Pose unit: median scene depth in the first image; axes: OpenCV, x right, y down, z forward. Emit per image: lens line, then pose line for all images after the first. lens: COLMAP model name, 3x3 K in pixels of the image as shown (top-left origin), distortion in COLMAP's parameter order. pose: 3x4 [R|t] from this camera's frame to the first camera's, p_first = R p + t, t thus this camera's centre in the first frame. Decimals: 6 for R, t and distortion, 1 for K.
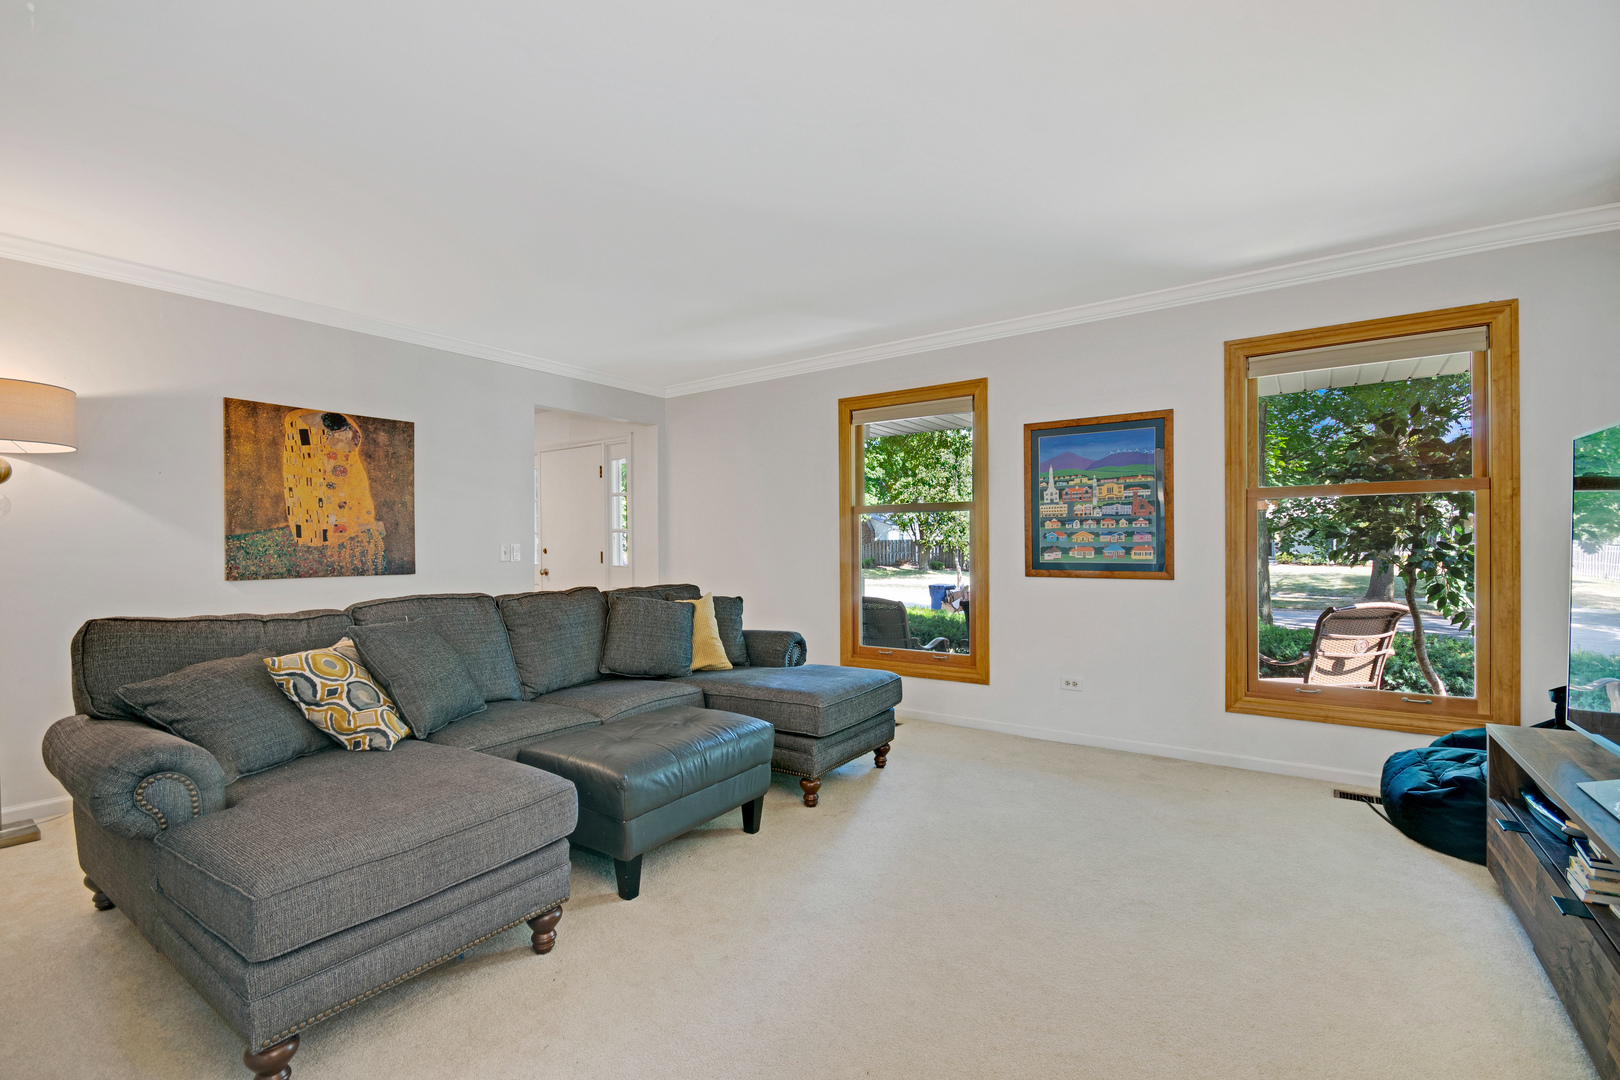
lens RADIAL K [[709.0, 0, 798.5], [0, 709.0, 544.5], [0, 0, 1]] dist [-0.004565, -0.004391]
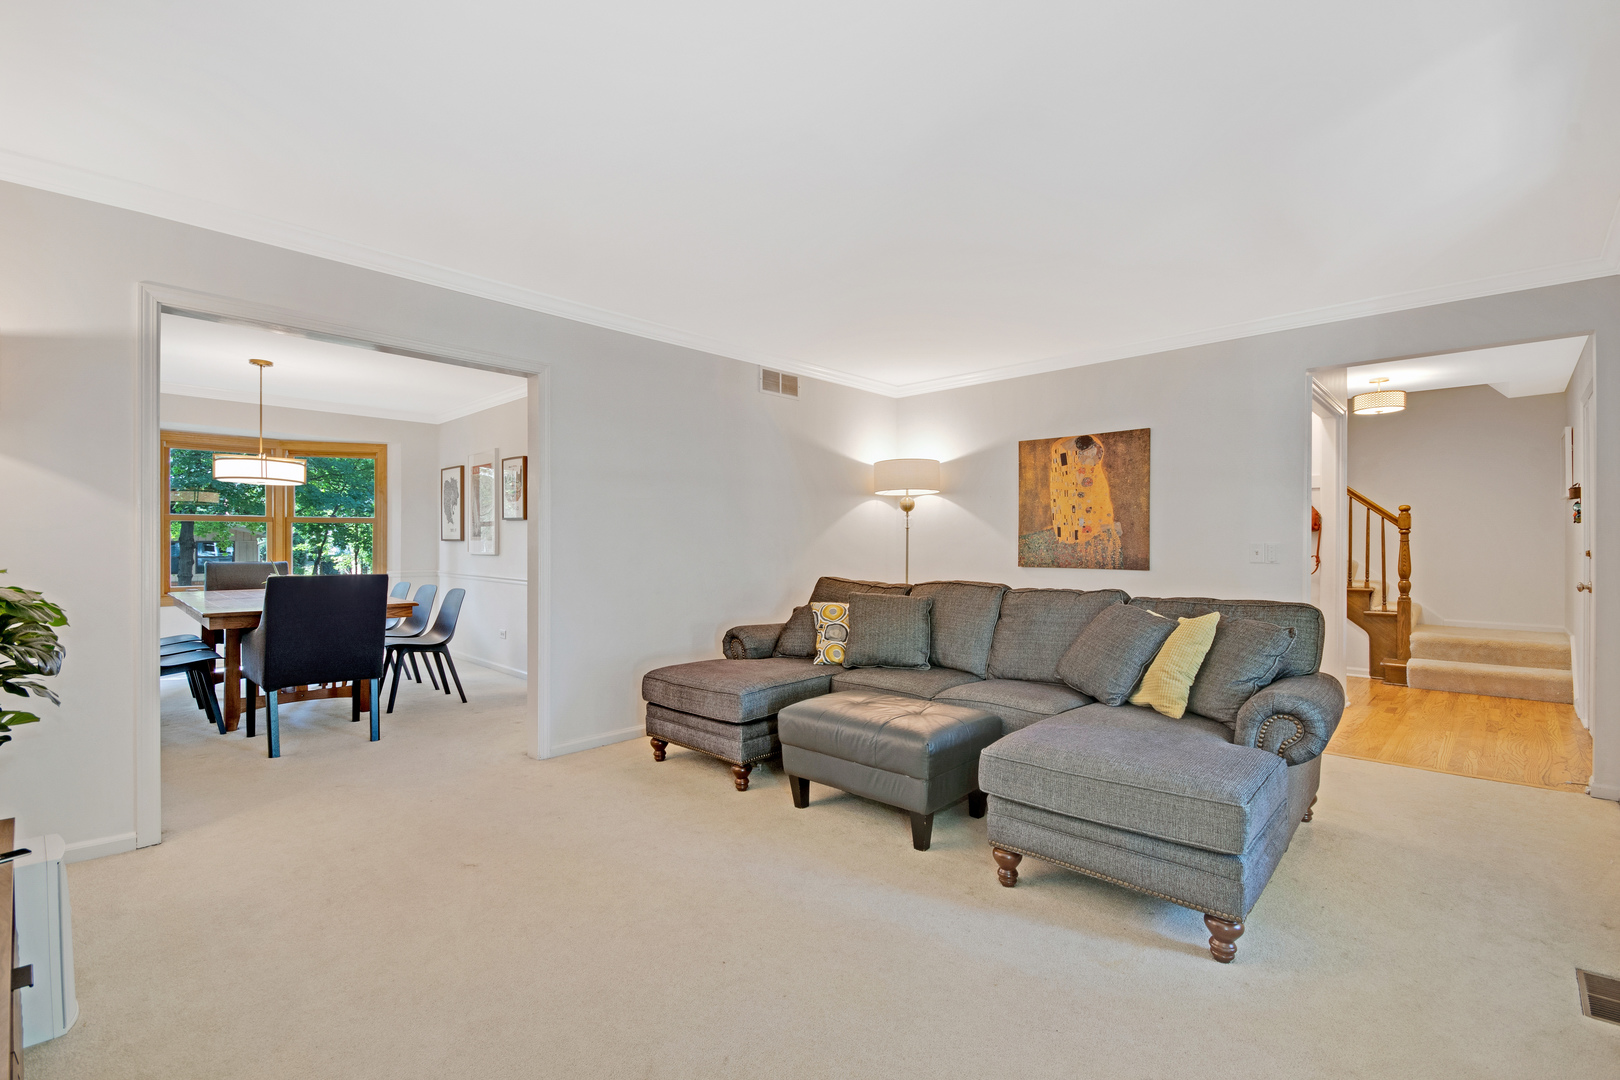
lens RADIAL K [[709.0, 0, 808.5], [0, 709.0, 541.7], [0, 0, 1]] dist [-0.004565, -0.004391]
pose [[-0.134045, 0.006231, -0.990956, 0.639801], [-0.000048, 0.999980, 0.006294, -0.008875], [0.990975, 0.000891, -0.134042, 0.698606]]
